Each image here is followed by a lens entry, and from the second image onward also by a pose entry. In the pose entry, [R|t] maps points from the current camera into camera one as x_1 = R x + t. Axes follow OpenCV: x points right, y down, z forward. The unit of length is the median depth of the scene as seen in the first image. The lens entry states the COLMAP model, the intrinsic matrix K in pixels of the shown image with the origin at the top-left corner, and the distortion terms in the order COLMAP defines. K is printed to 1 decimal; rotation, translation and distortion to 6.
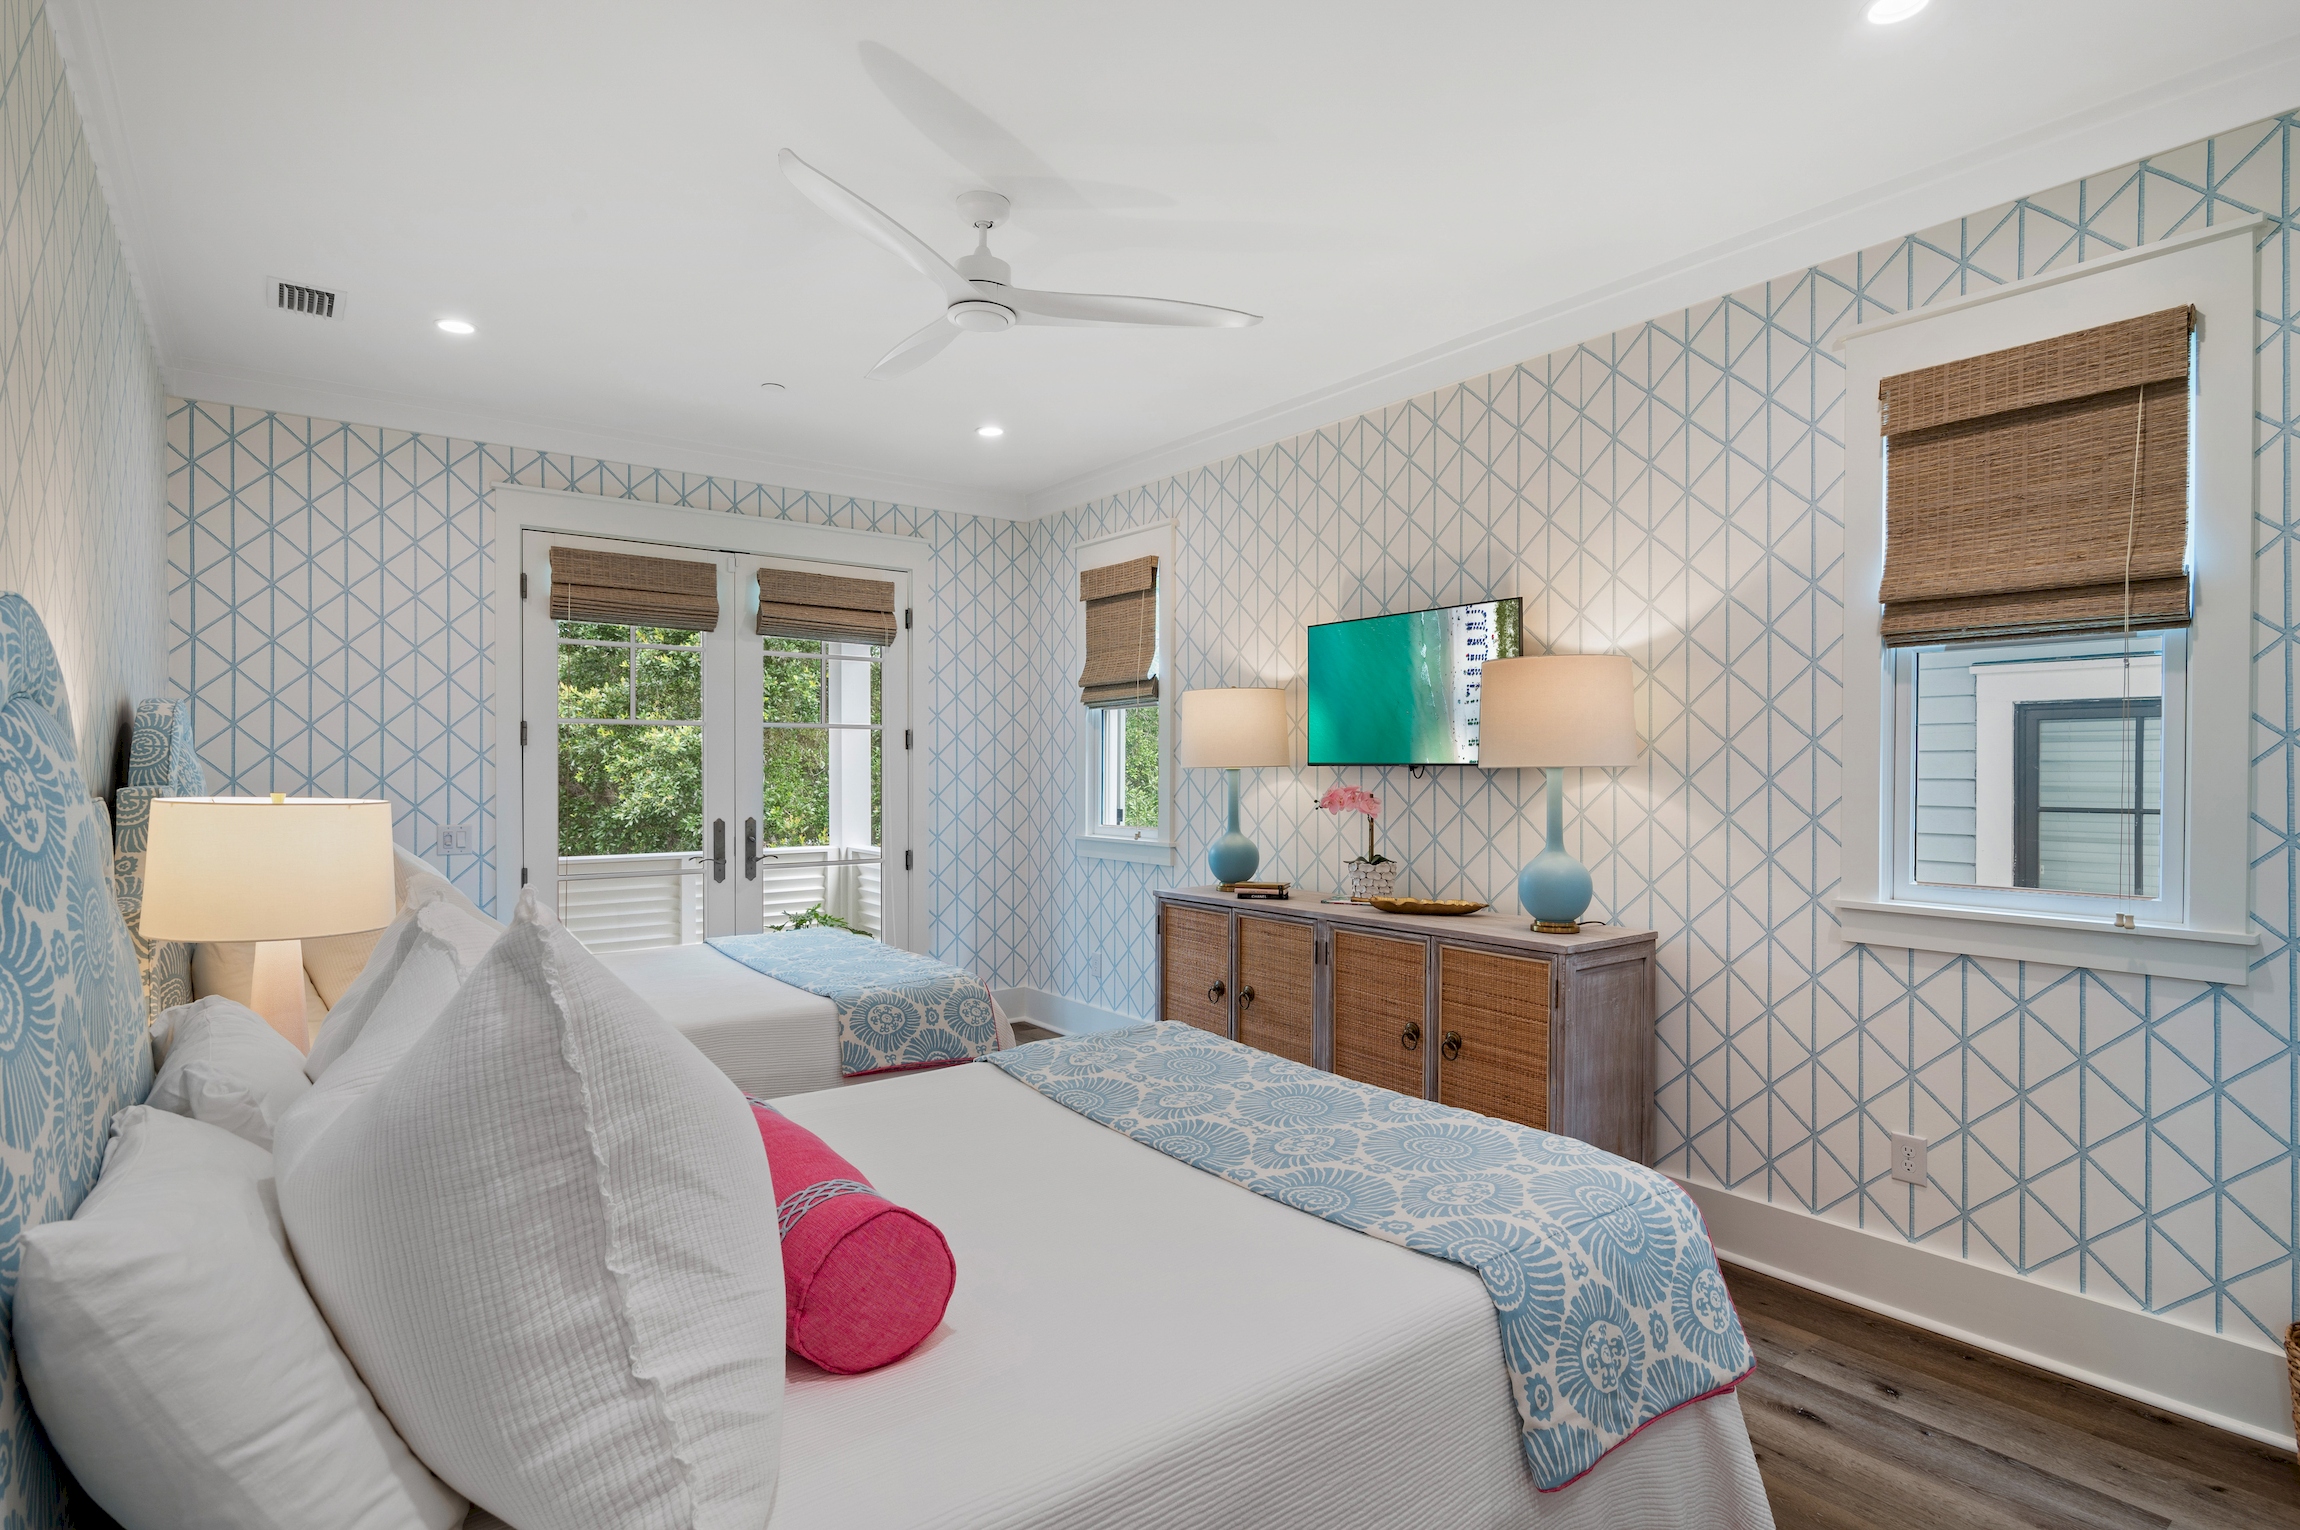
lens RADIAL K [[1136.7, 0, 1145.8], [0, 1136.7, 773.5], [0, 0, 1]] dist [-0.000649, -0.000309]
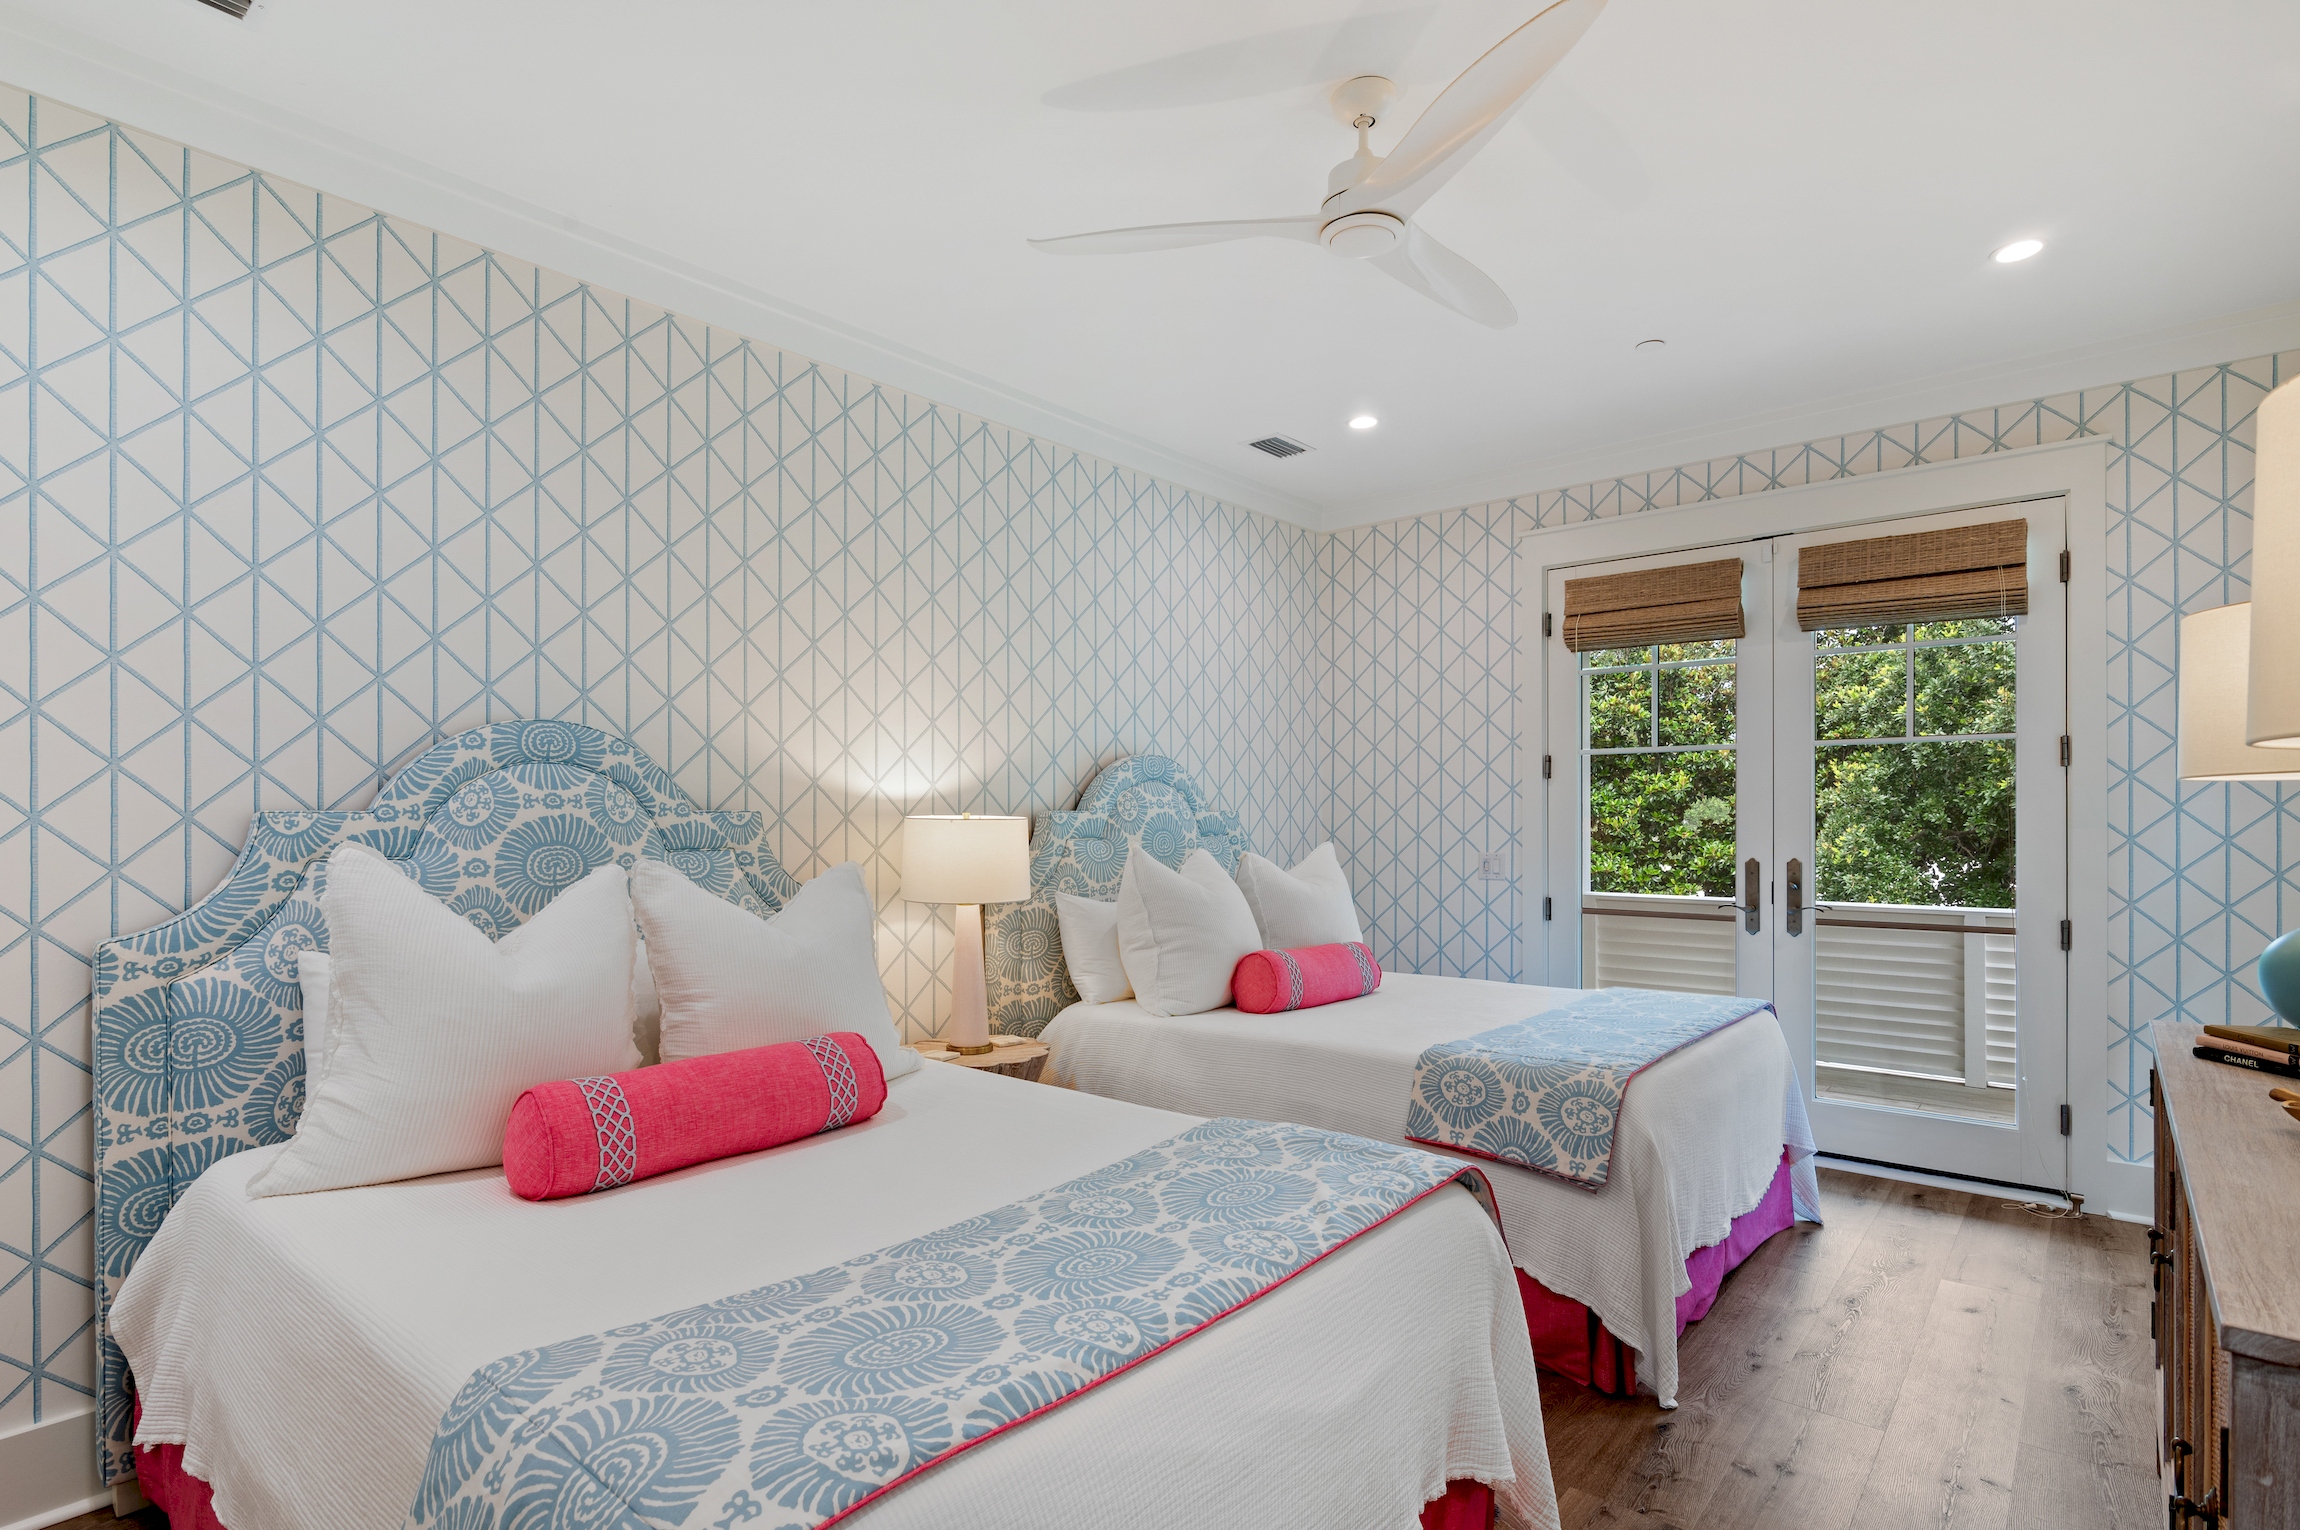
lens RADIAL K [[1146.8, 0, 1155.2], [0, 1146.8, 815.3], [0, 0, 1]] dist [0.003271, -0.000073]
pose [[0.220834, -0.000792, -0.975311, 0.399386], [-0.000328, 1.000000, -0.000886, 0.009798], [0.975311, 0.000516, 0.220834, 0.426161]]
